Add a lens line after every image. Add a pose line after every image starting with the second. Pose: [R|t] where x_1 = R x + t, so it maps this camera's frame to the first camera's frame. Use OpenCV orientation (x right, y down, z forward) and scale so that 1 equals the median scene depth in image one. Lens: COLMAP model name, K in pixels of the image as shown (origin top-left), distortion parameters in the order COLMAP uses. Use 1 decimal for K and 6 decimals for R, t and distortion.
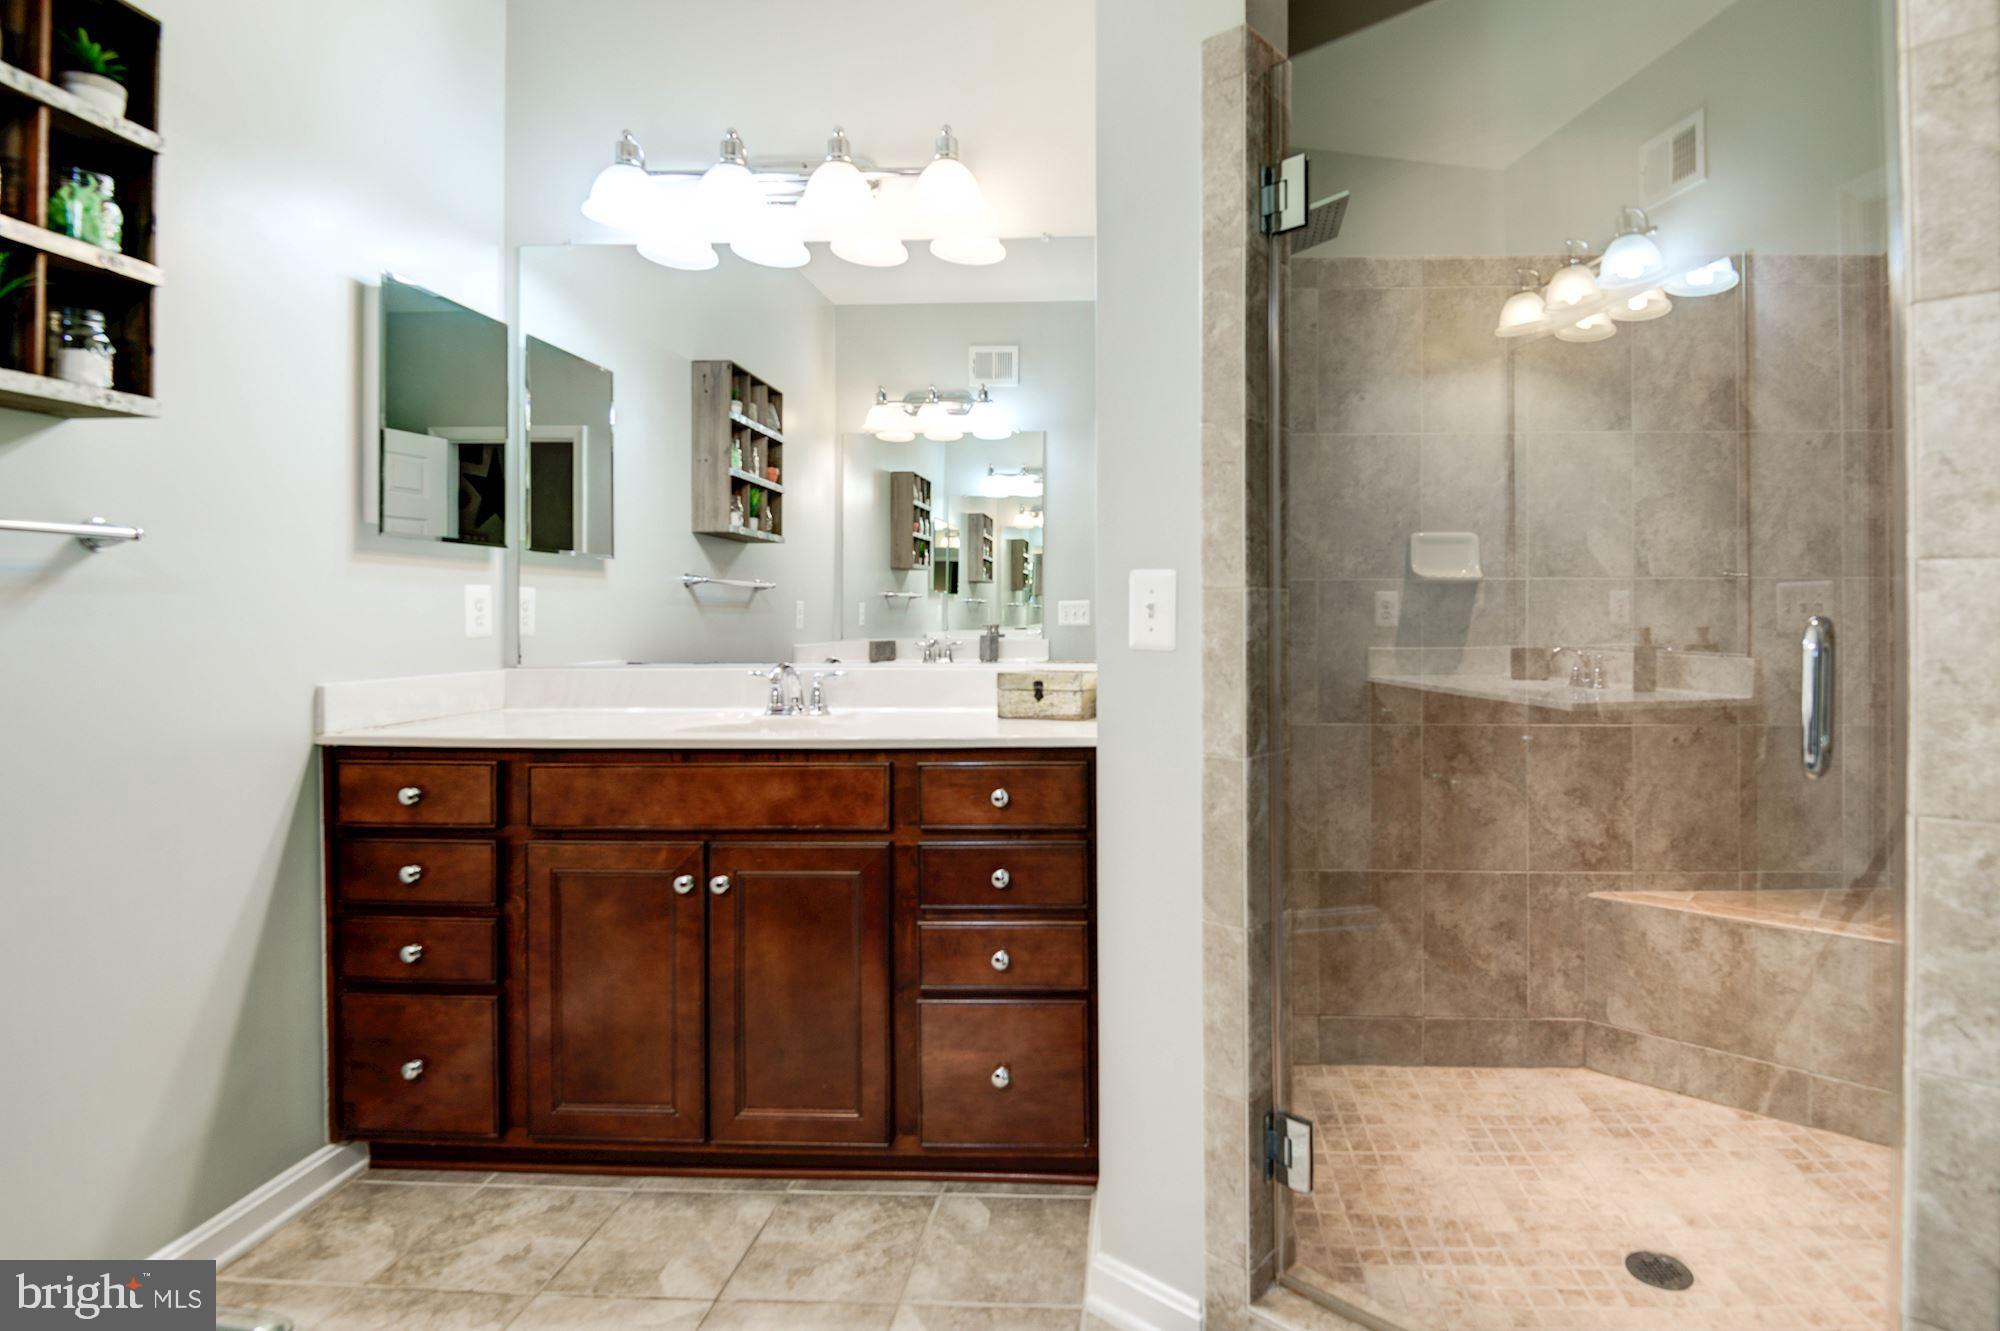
lens RADIAL K [[958.5, 0, 1010.7], [0, 958.5, 631.6], [0, 0, 1]] dist [0.001469, -0.018193]
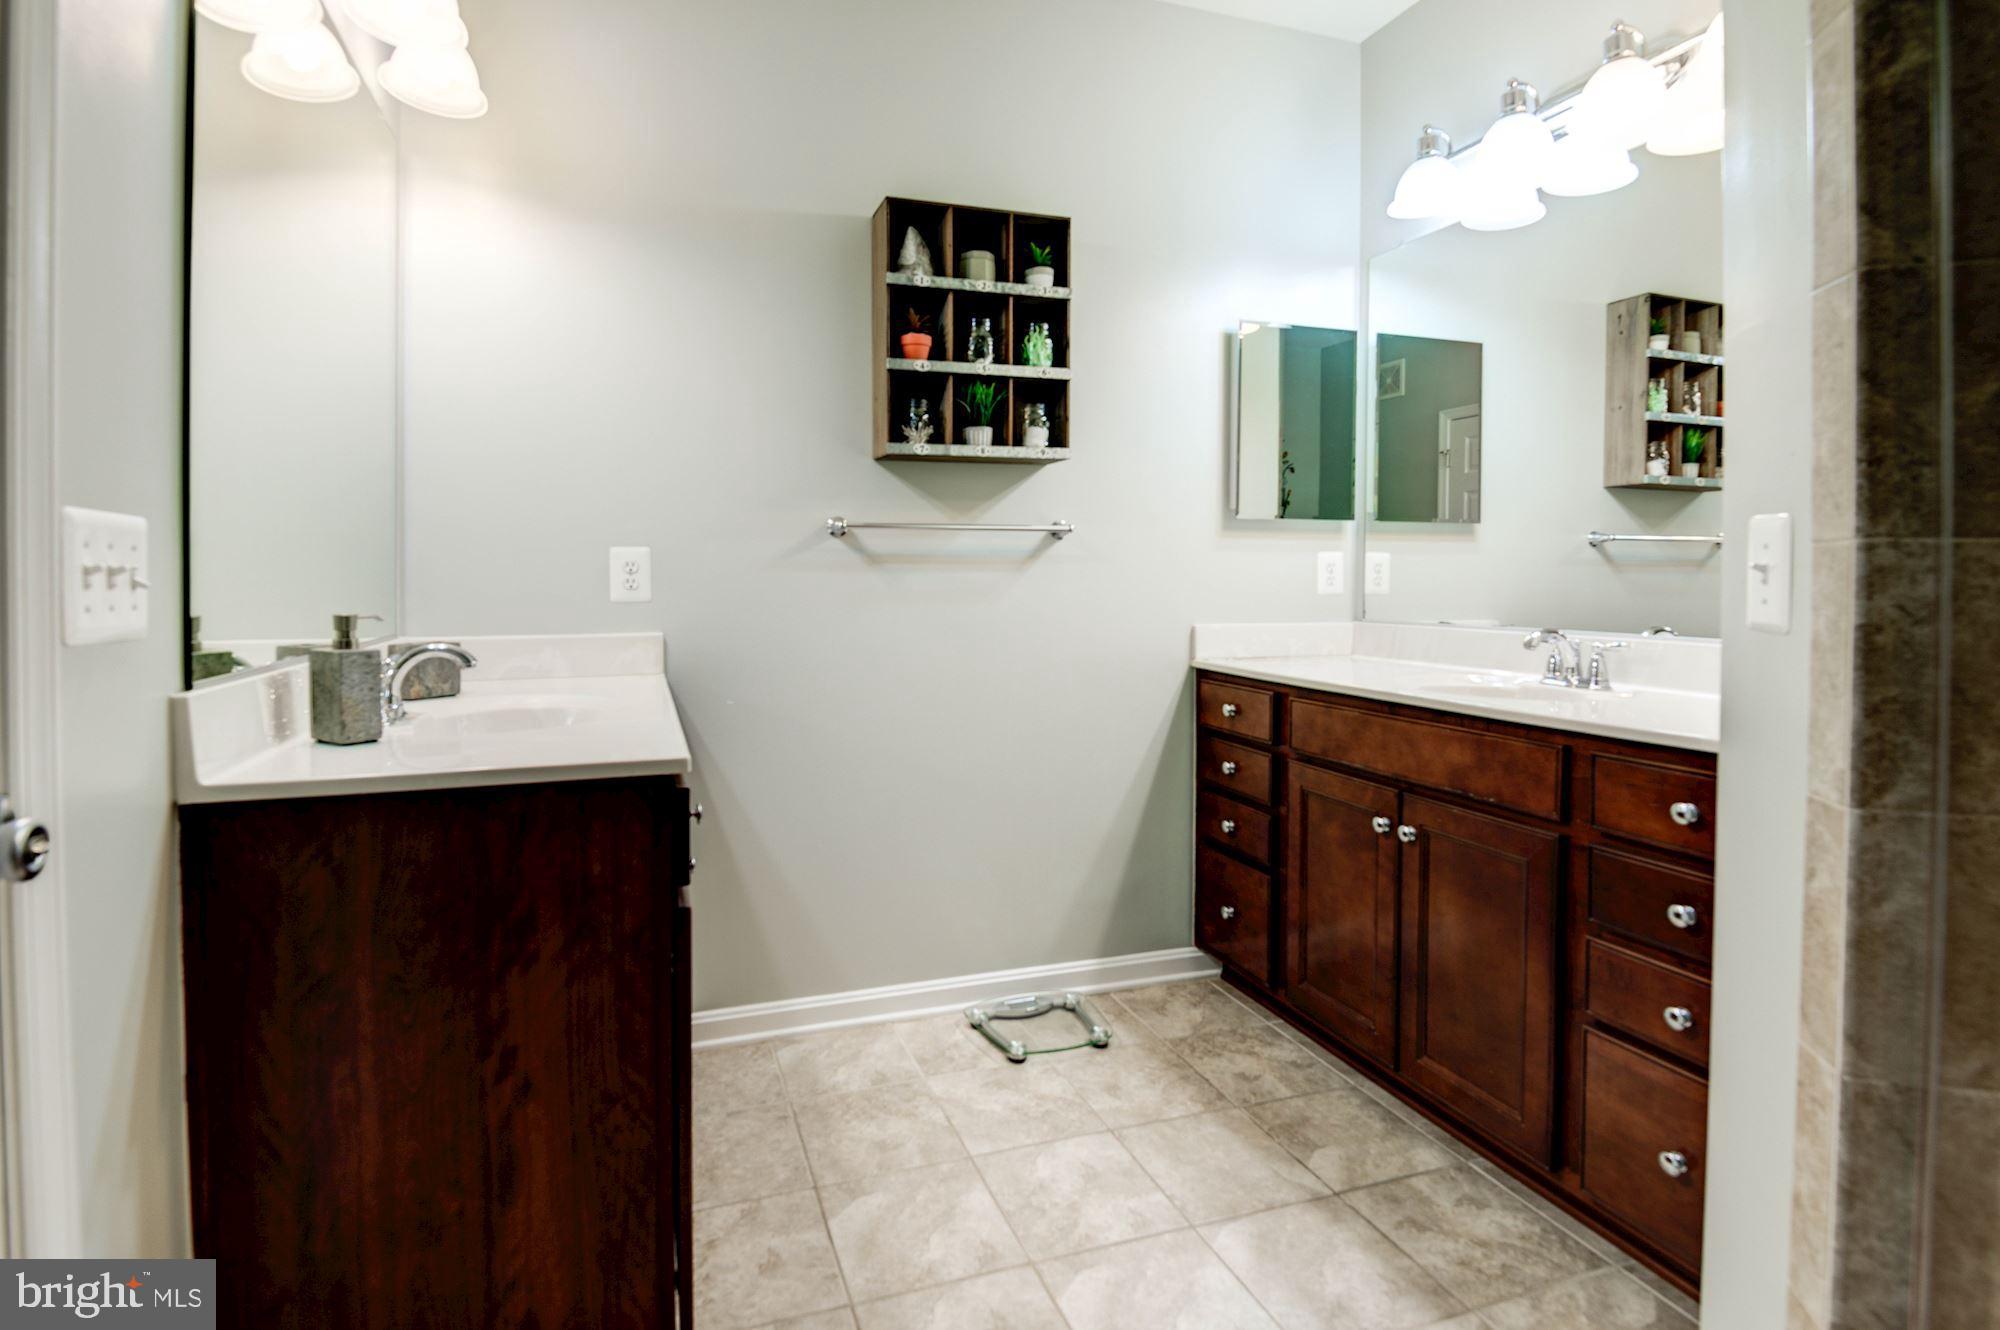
lens RADIAL K [[937.5, 0, 1029.9], [0, 937.5, 601.7], [0, 0, 1]] dist [-0.002264, -0.017387]
pose [[0.402336, 0.027578, -0.915077, 0.462037], [-0.015694, 0.999607, 0.023225, -0.008137], [0.915358, 0.005017, 0.402611, 0.203710]]
